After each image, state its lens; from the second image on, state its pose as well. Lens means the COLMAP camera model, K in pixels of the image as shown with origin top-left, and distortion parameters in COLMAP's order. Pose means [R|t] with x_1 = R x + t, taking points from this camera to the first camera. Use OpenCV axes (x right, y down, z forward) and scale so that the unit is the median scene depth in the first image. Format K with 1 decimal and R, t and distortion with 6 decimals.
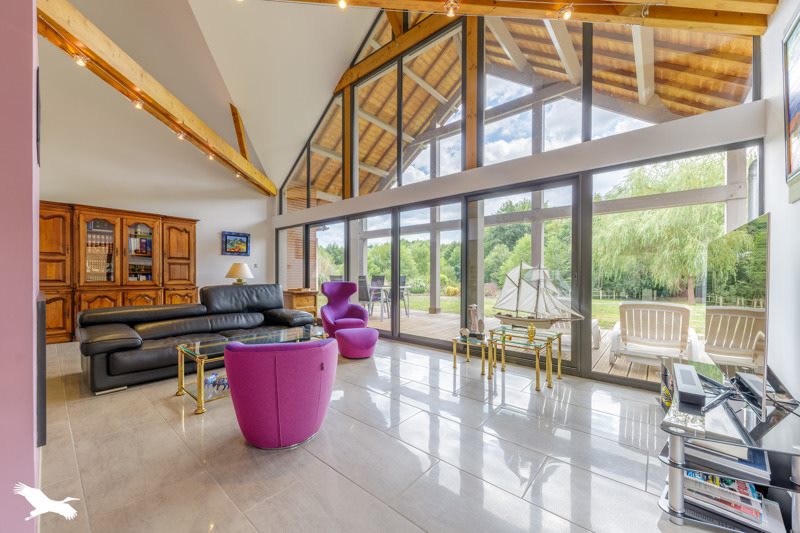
lens RADIAL K [[300.5, 0, 400.0], [0, 300.5, 266.5], [0, 0, 1]] dist [0.000221, 0.000012]
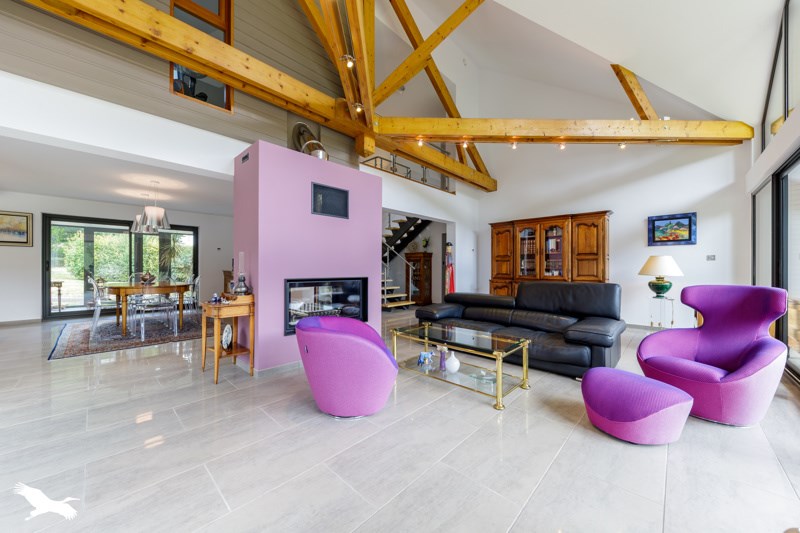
lens RADIAL K [[292.4, 0, 400.0], [0, 292.4, 266.5], [0, 0, 1]] dist [0.000329, 0.000062]
pose [[-0.058740, -0.010930, -0.998213, 0.257086], [0.022877, 0.999663, -0.012292, 0.011312], [0.998011, -0.023559, -0.058471, 0.433427]]
